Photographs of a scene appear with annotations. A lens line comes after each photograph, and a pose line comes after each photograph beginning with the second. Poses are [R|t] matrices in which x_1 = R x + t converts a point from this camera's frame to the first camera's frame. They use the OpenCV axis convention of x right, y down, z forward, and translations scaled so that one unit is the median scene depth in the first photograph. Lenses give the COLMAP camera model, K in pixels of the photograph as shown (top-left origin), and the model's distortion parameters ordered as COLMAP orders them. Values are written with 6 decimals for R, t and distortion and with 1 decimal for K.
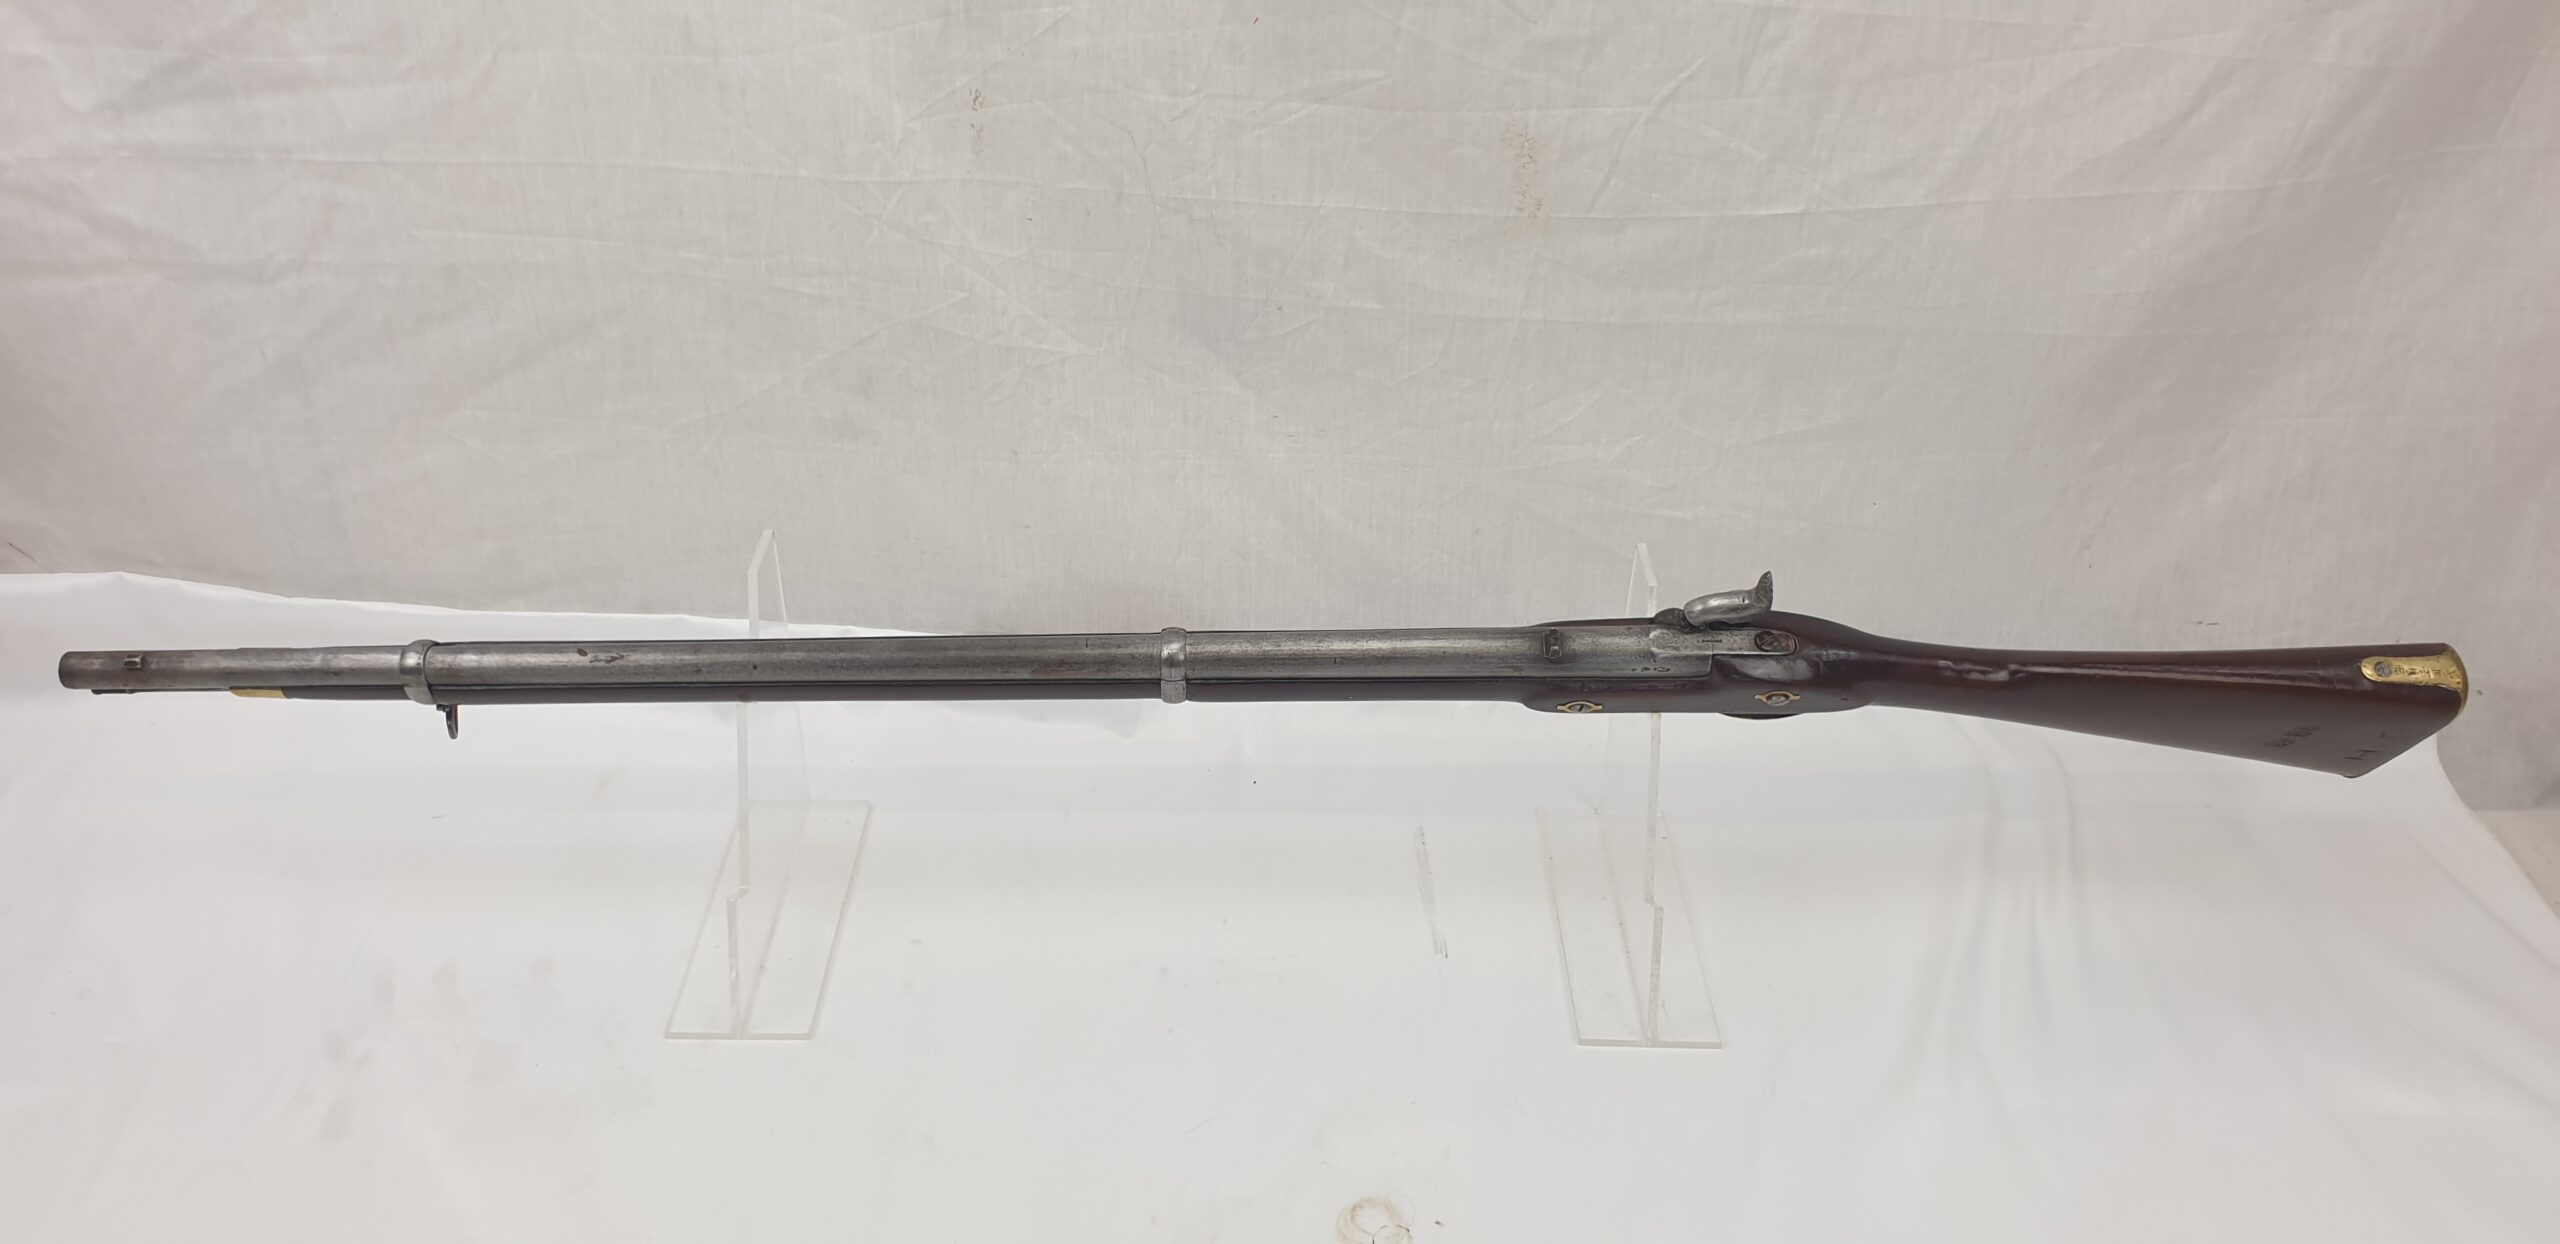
lens RADIAL K [[1755.9, 0, 1270.4], [0, 1755.9, 606.8], [0, 0, 1]] dist [-0.001473, -0.009755]
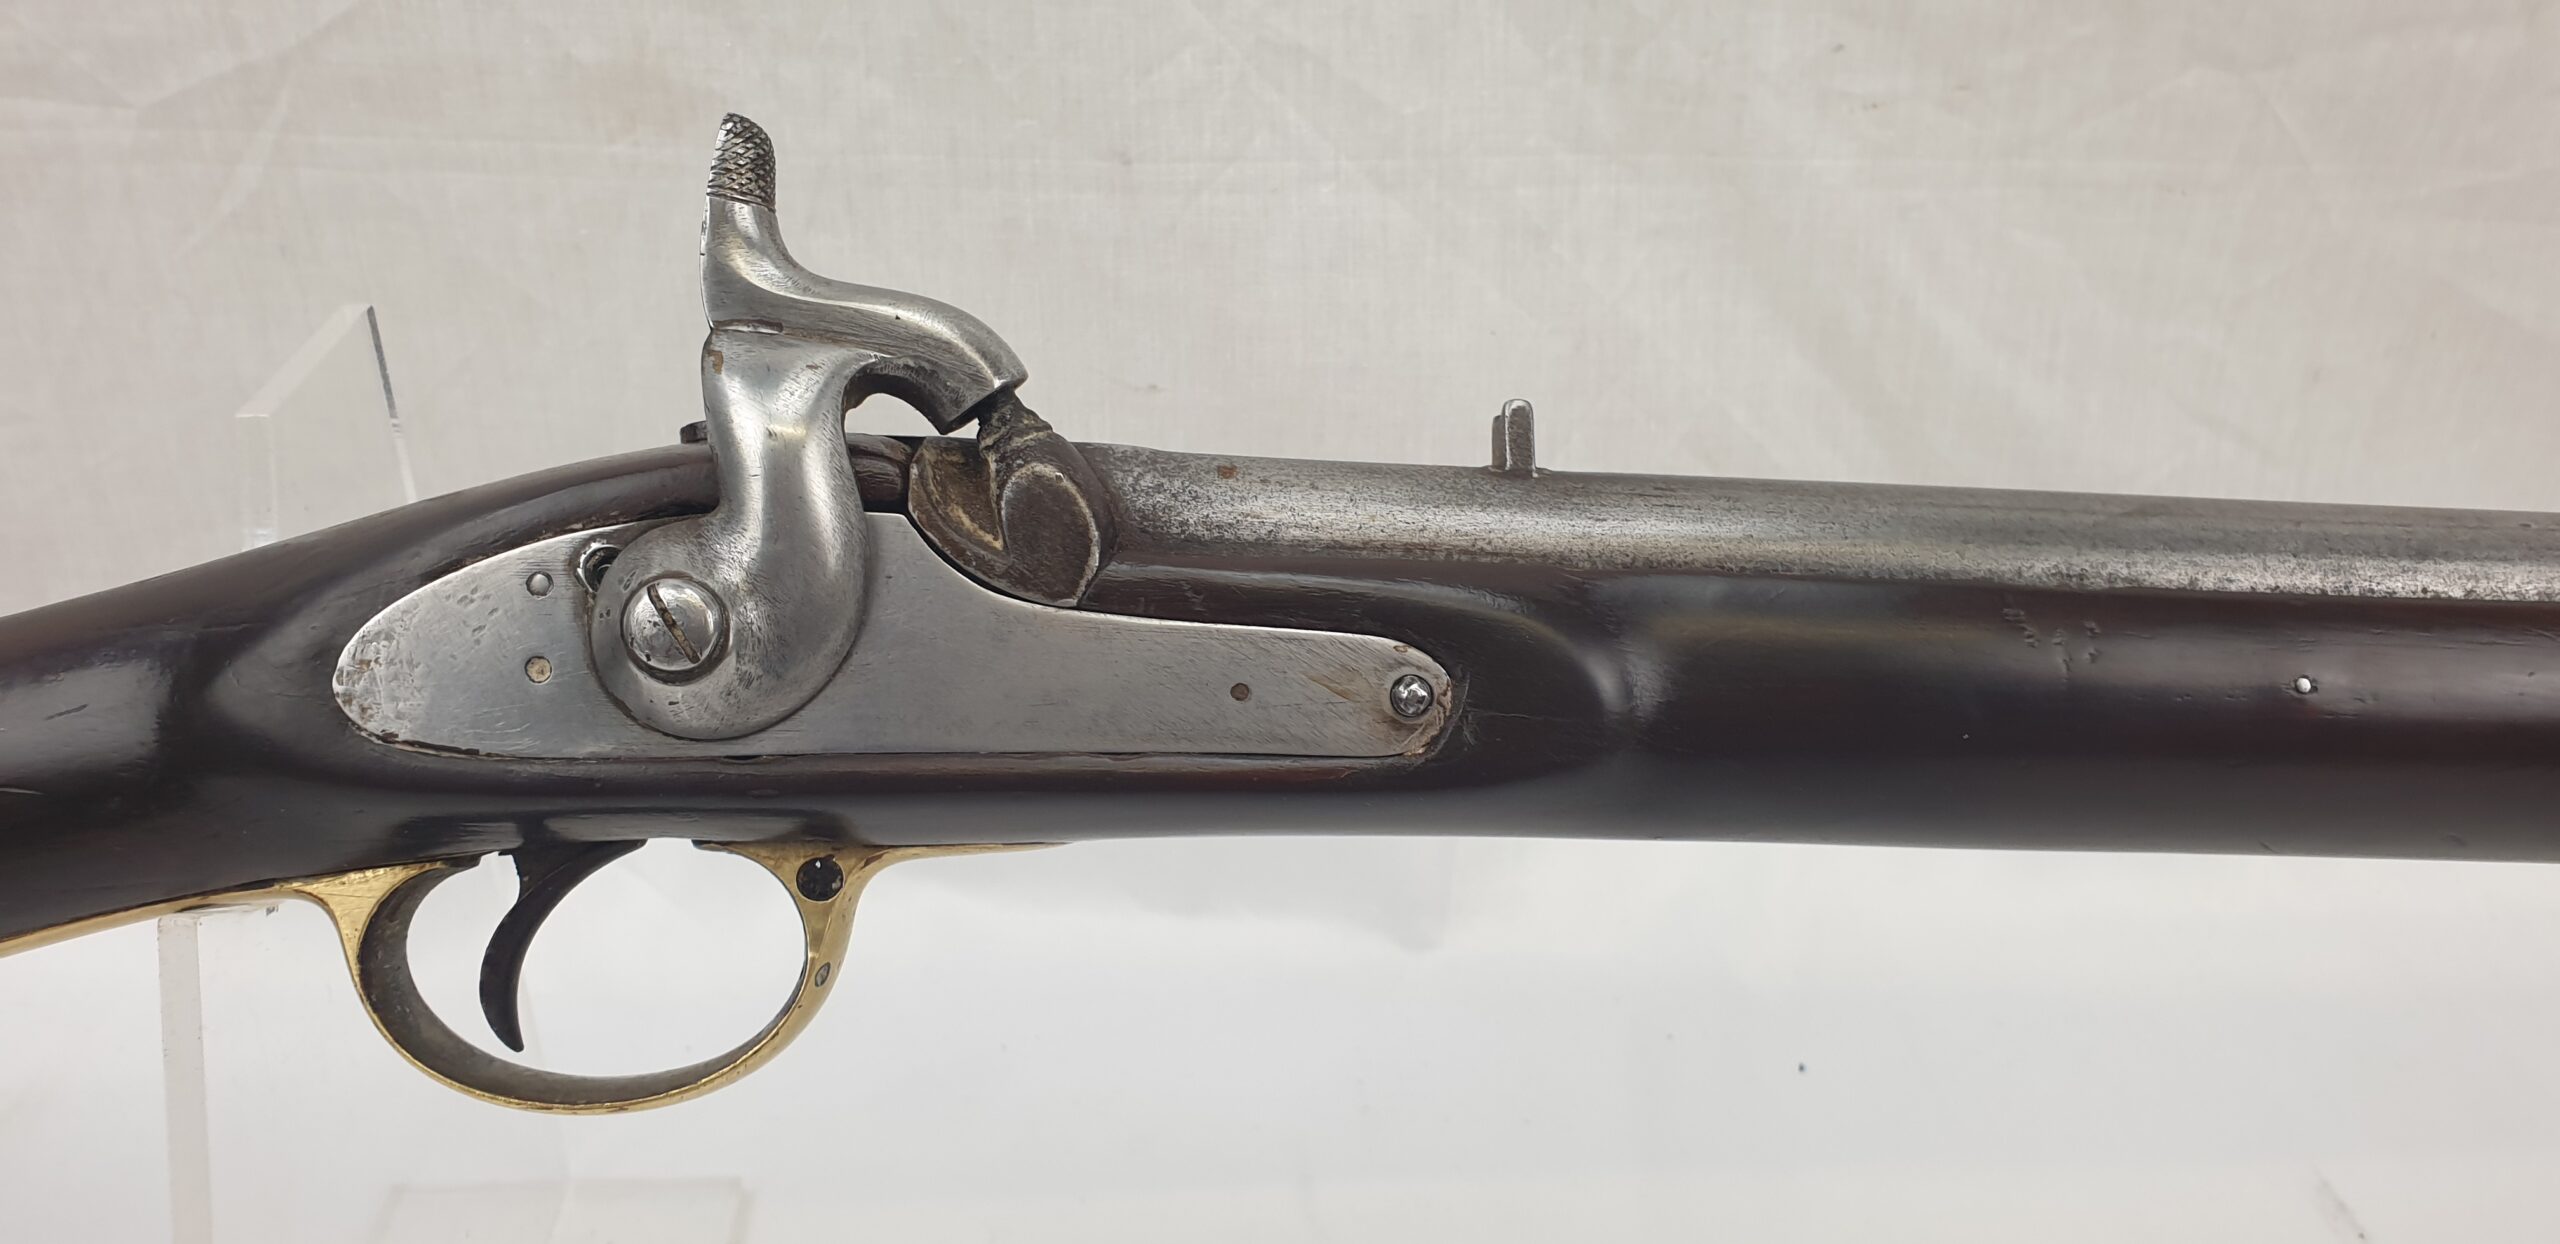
lens RADIAL K [[1755.9, 0, 1244.8], [0, 1755.9, 697.5], [0, 0, 1]] dist [-0.001473, -0.009755]
pose [[0.999061, -0.036155, 0.023884, -0.138984], [0.037002, 0.998666, -0.036003, 0.035489], [-0.022550, 0.036852, 0.999066, 0.671856]]
